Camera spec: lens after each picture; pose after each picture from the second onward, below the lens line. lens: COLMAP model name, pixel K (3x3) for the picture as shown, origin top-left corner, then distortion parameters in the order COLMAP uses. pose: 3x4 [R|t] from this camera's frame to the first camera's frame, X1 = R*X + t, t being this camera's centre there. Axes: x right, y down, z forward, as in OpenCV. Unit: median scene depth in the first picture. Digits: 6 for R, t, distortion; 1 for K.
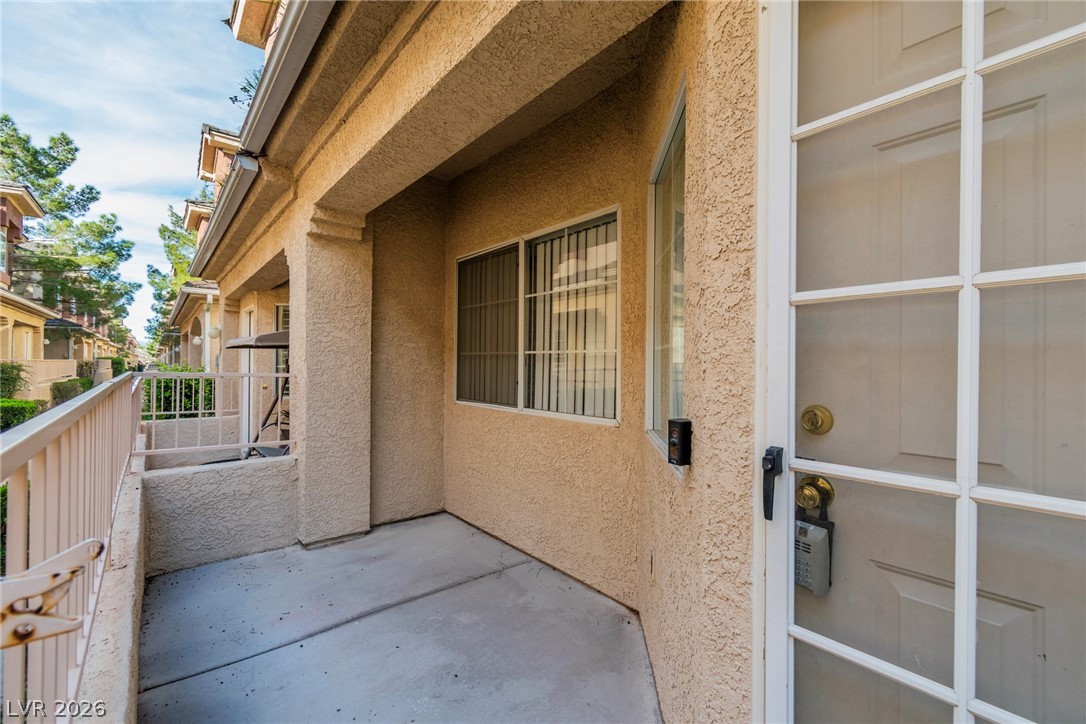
lens RADIAL K [[482.2, 0, 543.0], [0, 482.2, 362.0], [0, 0, 1]] dist [0.001901, 0.000403]
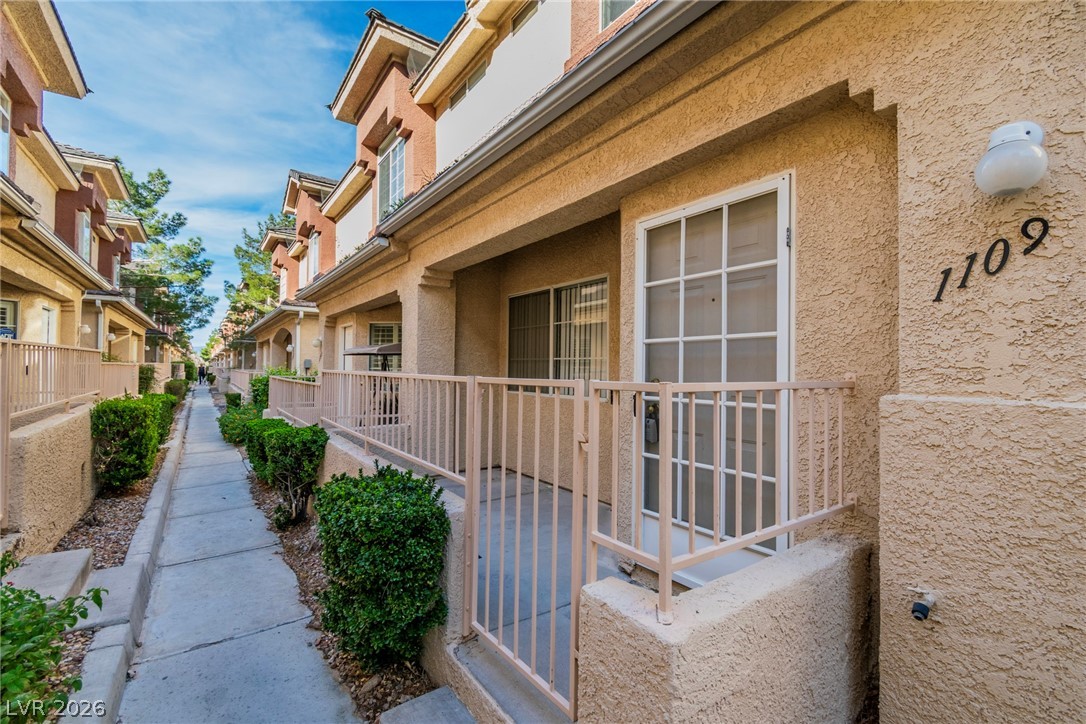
lens RADIAL K [[482.2, 0, 543.0], [0, 482.2, 362.0], [0, 0, 1]] dist [0.001901, 0.000403]
pose [[0.998097, 0.002350, -0.061618, 0.011558], [-0.003002, 0.999940, -0.010493, 0.003483], [0.061590, 0.010658, 0.998045, -0.267727]]
